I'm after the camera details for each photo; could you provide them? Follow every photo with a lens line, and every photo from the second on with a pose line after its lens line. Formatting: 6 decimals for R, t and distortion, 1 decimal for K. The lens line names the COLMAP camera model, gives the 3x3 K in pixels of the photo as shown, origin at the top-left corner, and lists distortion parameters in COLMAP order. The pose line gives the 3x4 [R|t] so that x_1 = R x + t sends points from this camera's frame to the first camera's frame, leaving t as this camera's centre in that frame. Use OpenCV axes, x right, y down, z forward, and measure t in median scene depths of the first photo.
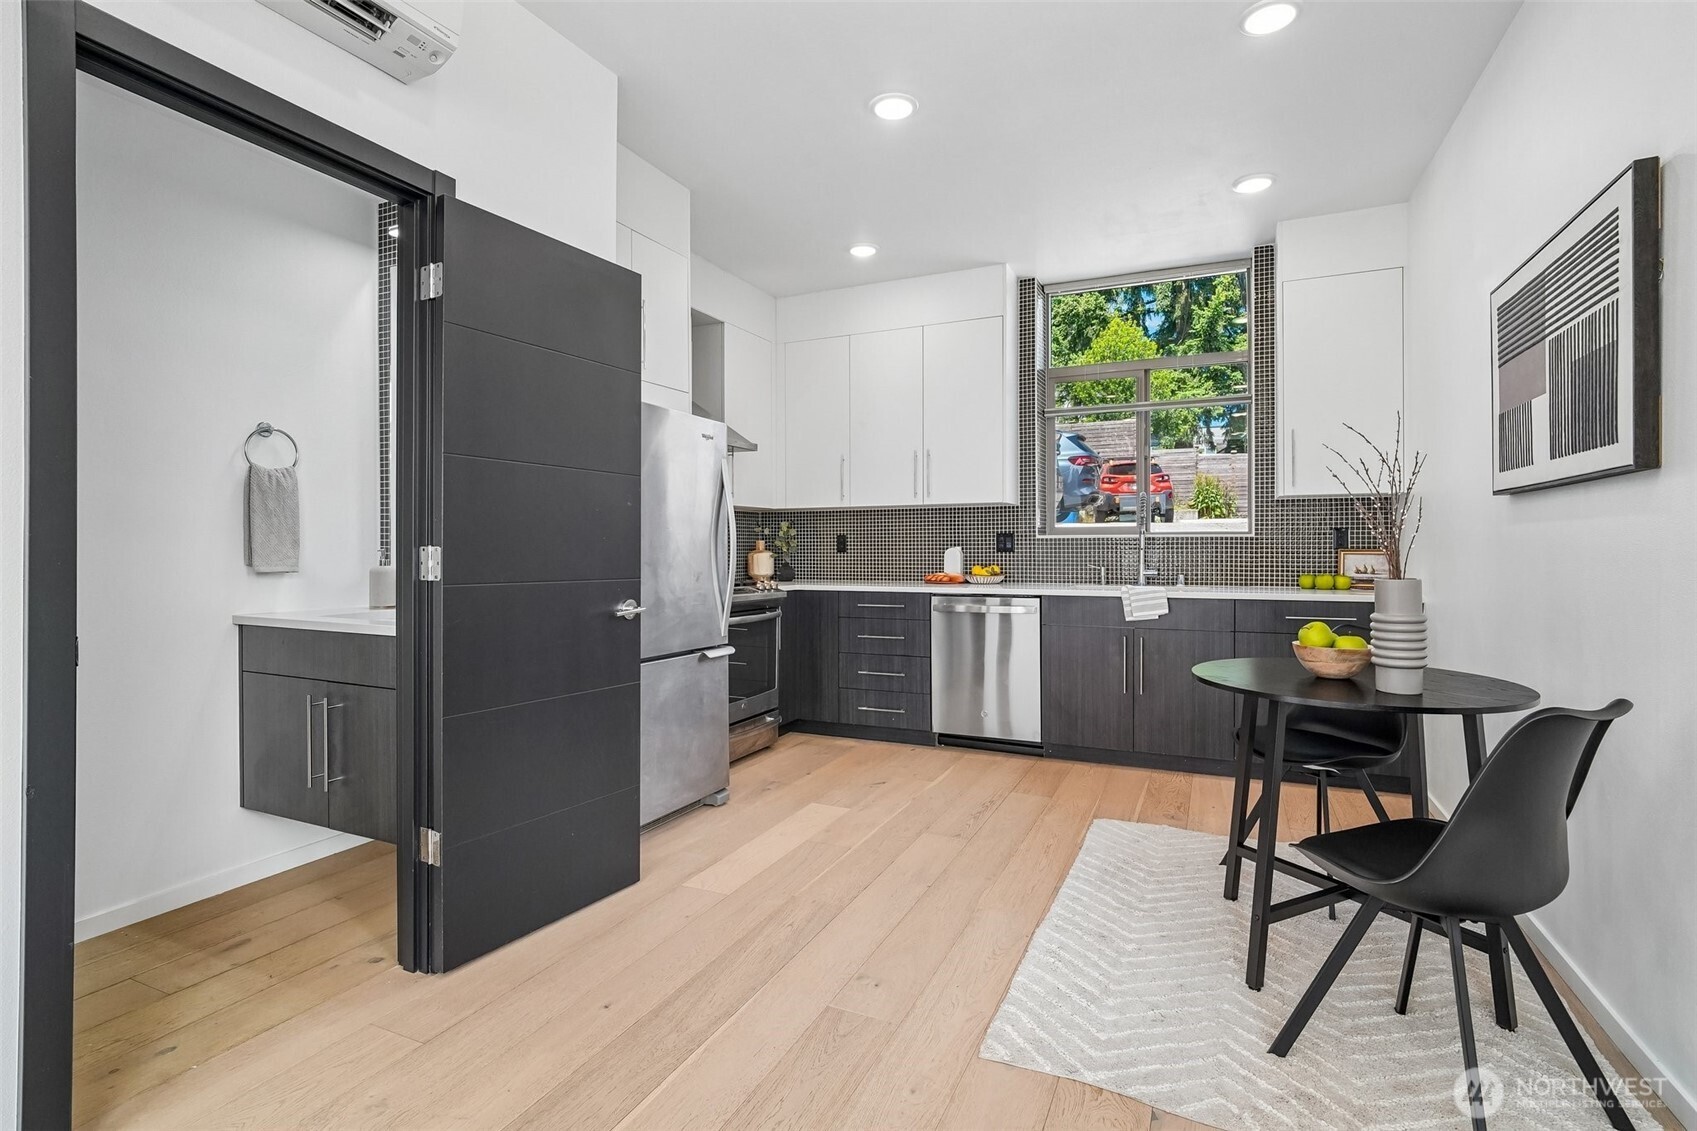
lens RADIAL K [[810.8, 0, 848.5], [0, 810.8, 550.8], [0, 0, 1]] dist [-0.014485, 0.006546]
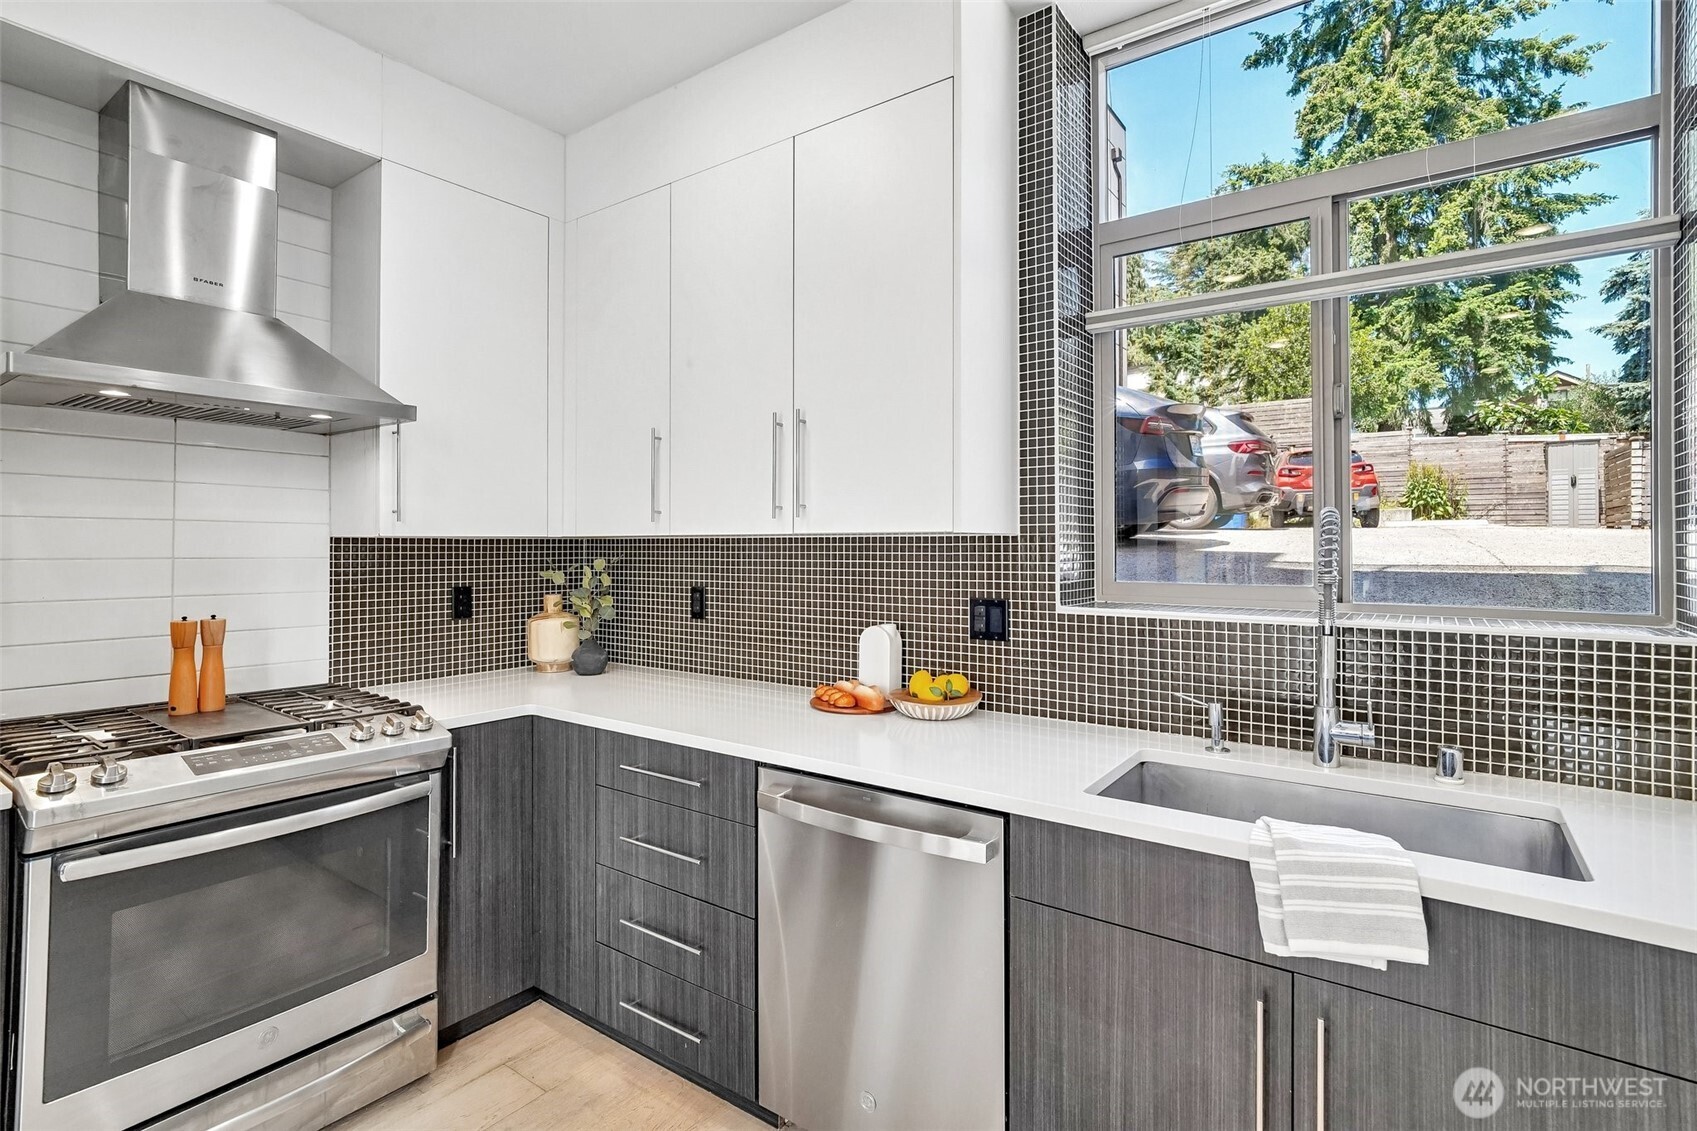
lens RADIAL K [[810.8, 0, 861.4], [0, 810.8, 532.0], [0, 0, 1]] dist [-0.014485, 0.006546]
pose [[0.983148, 0.001870, -0.182800, 0.072522], [-0.005150, 0.999834, -0.017469, -0.017380], [0.182737, 0.018116, 0.982995, 0.196623]]
